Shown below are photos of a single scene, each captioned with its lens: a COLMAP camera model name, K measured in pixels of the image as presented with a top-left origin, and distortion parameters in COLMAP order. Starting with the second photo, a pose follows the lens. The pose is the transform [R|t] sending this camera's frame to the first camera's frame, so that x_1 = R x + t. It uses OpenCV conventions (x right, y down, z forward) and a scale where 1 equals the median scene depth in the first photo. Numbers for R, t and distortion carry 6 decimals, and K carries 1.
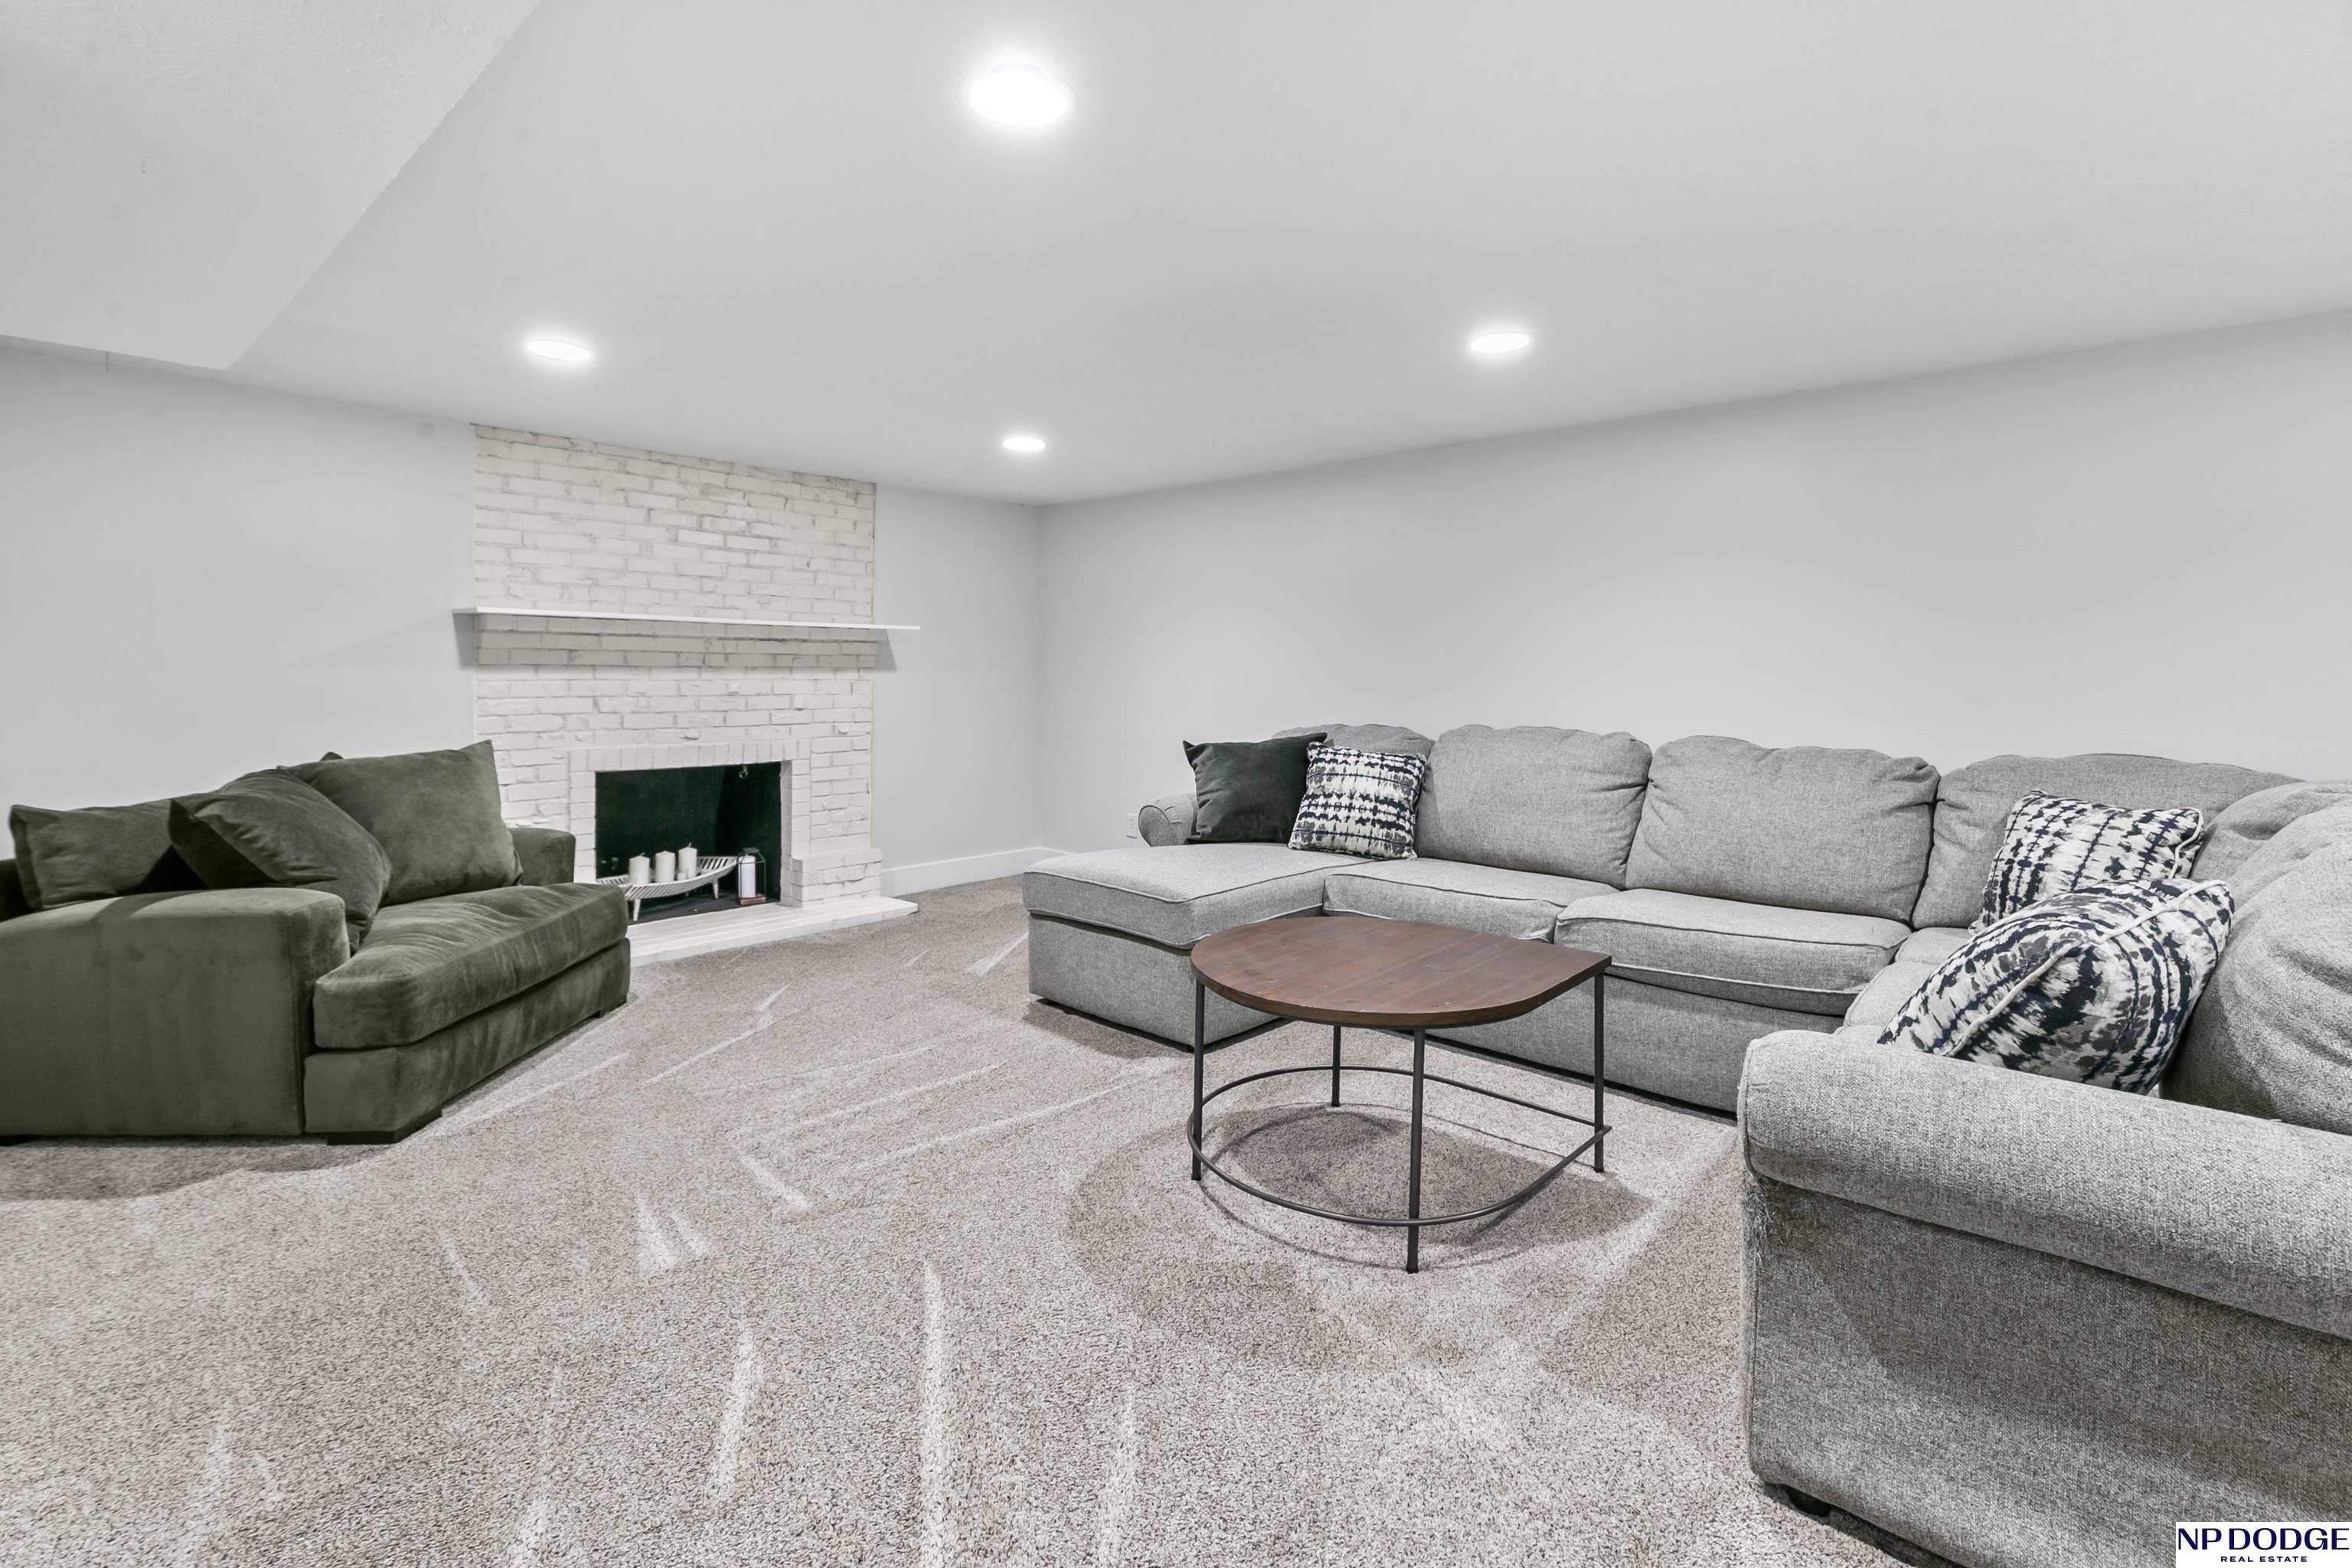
lens RADIAL K [[1081.0, 0, 1169.9], [0, 1081.0, 710.2], [0, 0, 1]] dist [0.011209, 0.000084]
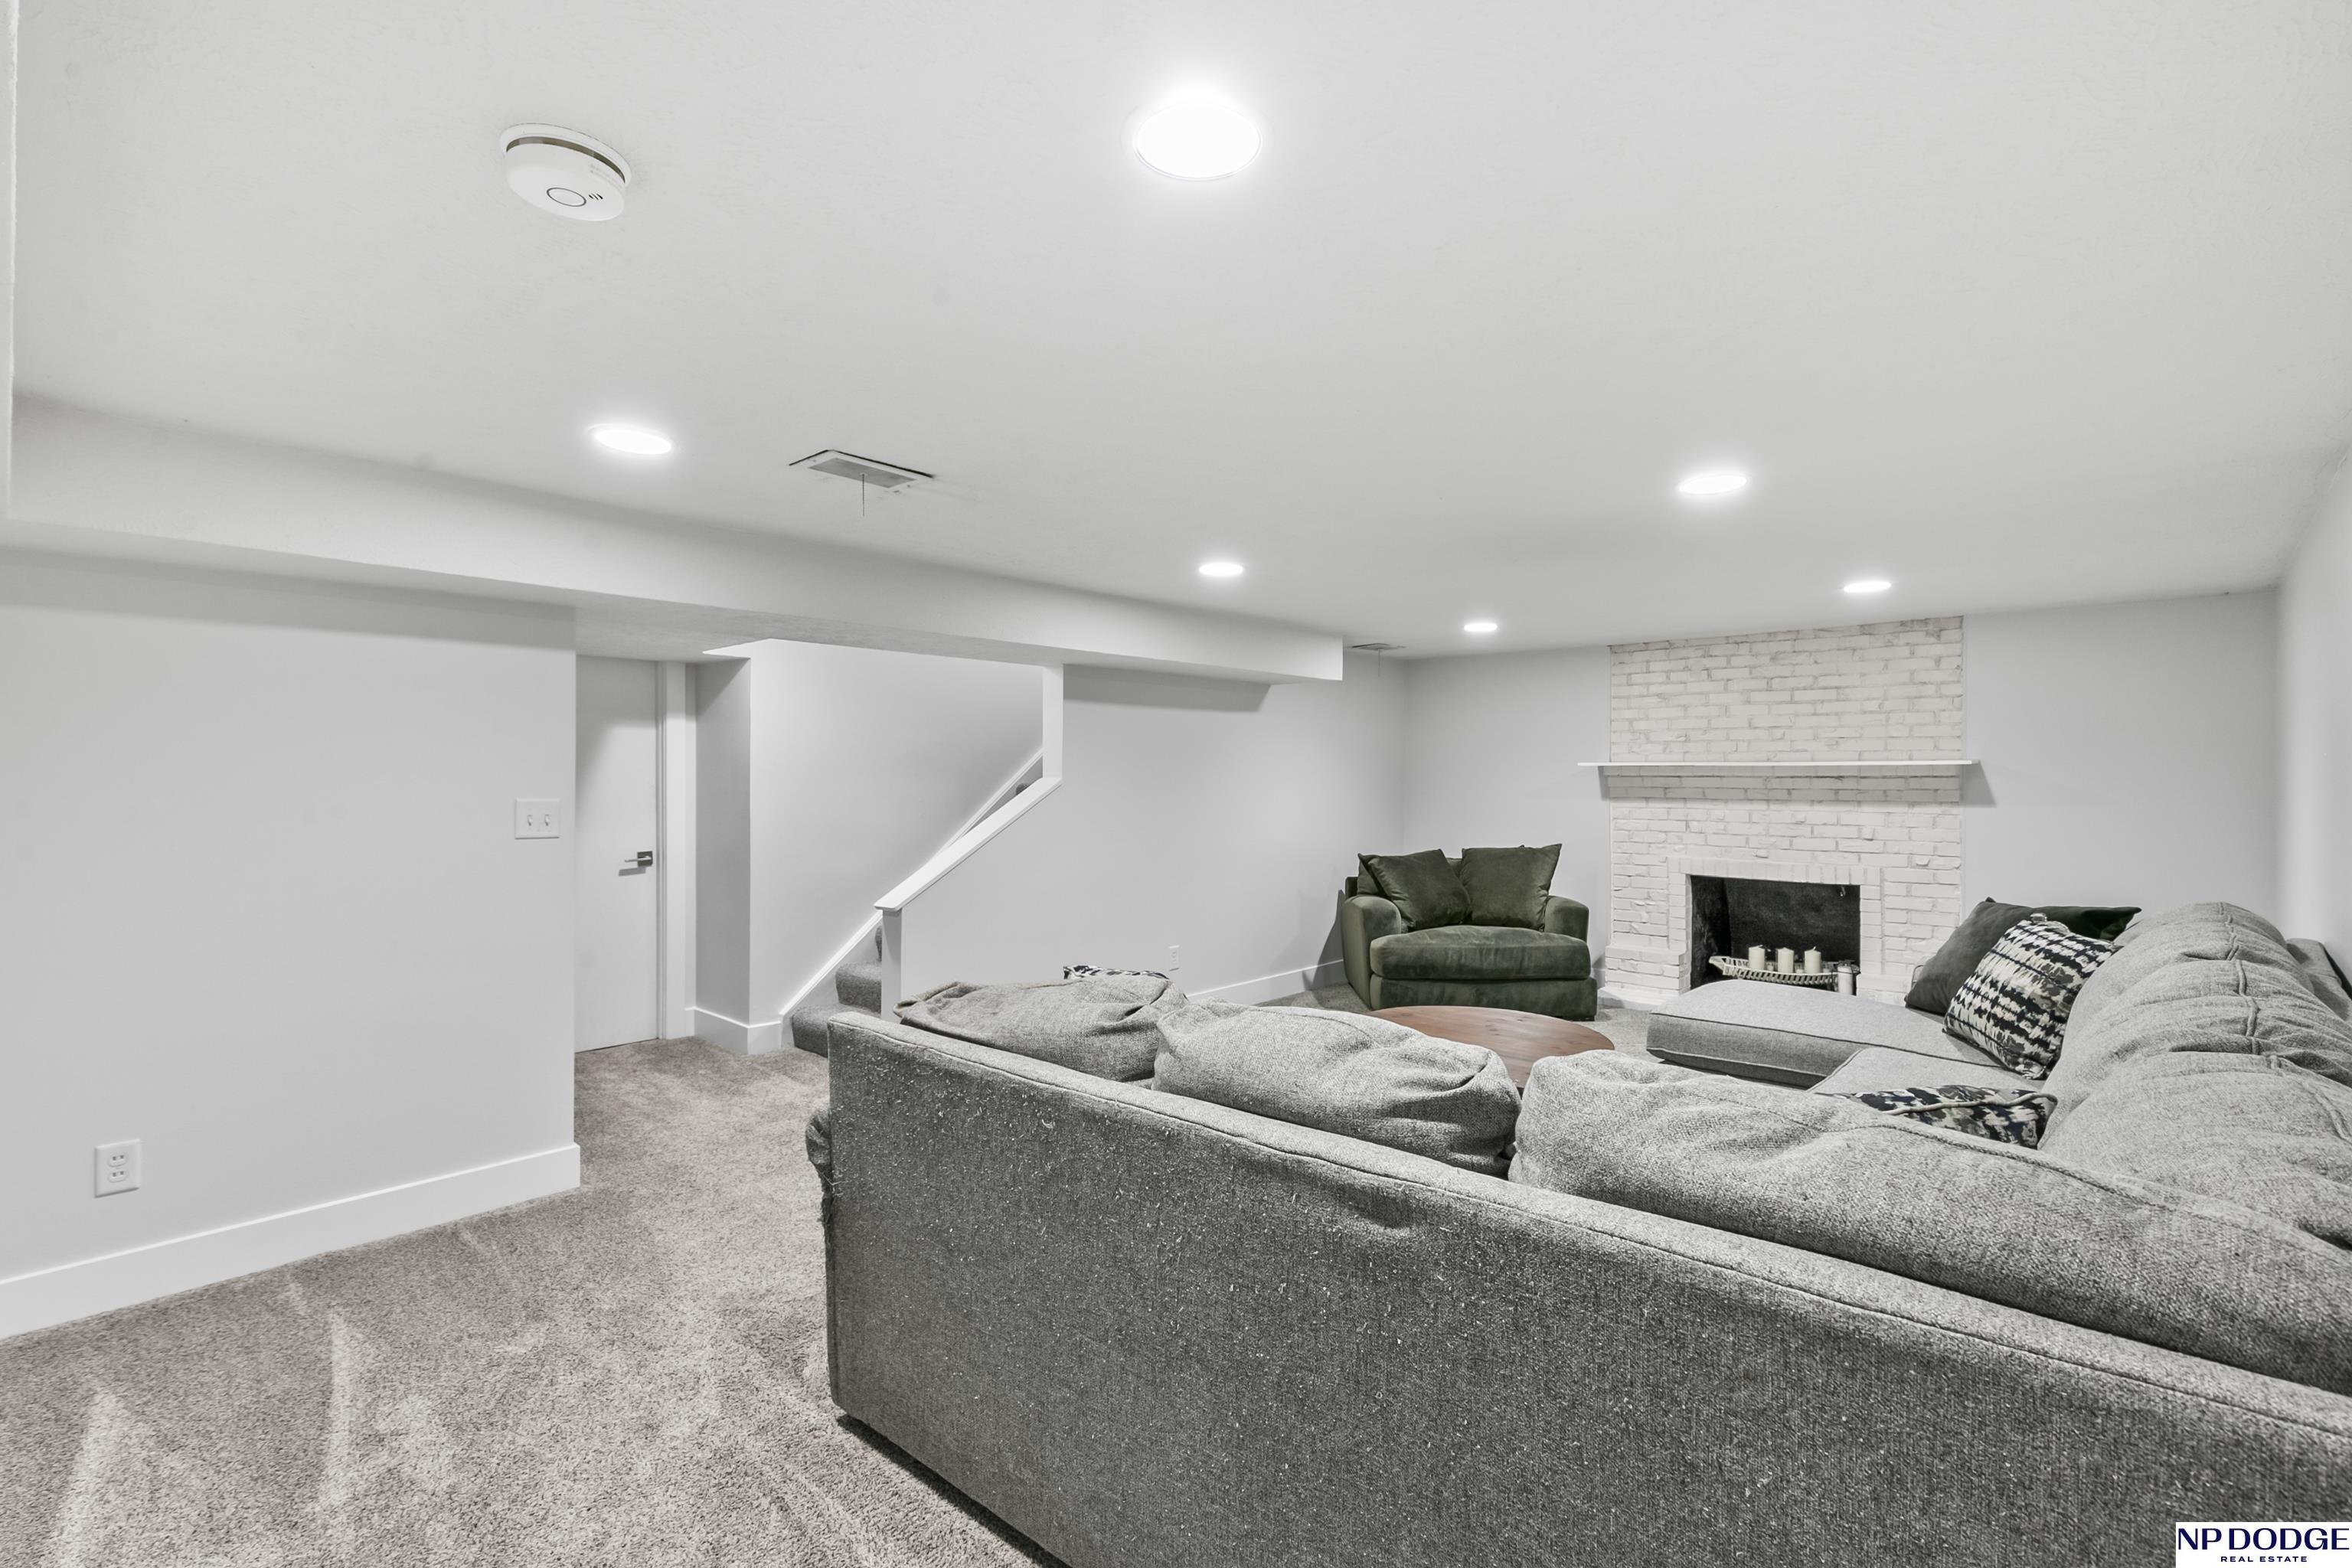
lens RADIAL K [[1051.1, 0, 1176.0], [0, 1051.1, 784.0], [0, 0, 1]] dist [0.002166, 0.000231]
pose [[-0.000822, 0.003361, -0.999994, 0.778758], [-0.034665, 0.999393, 0.003388, -0.039031], [0.999399, 0.034667, -0.000705, 0.325100]]
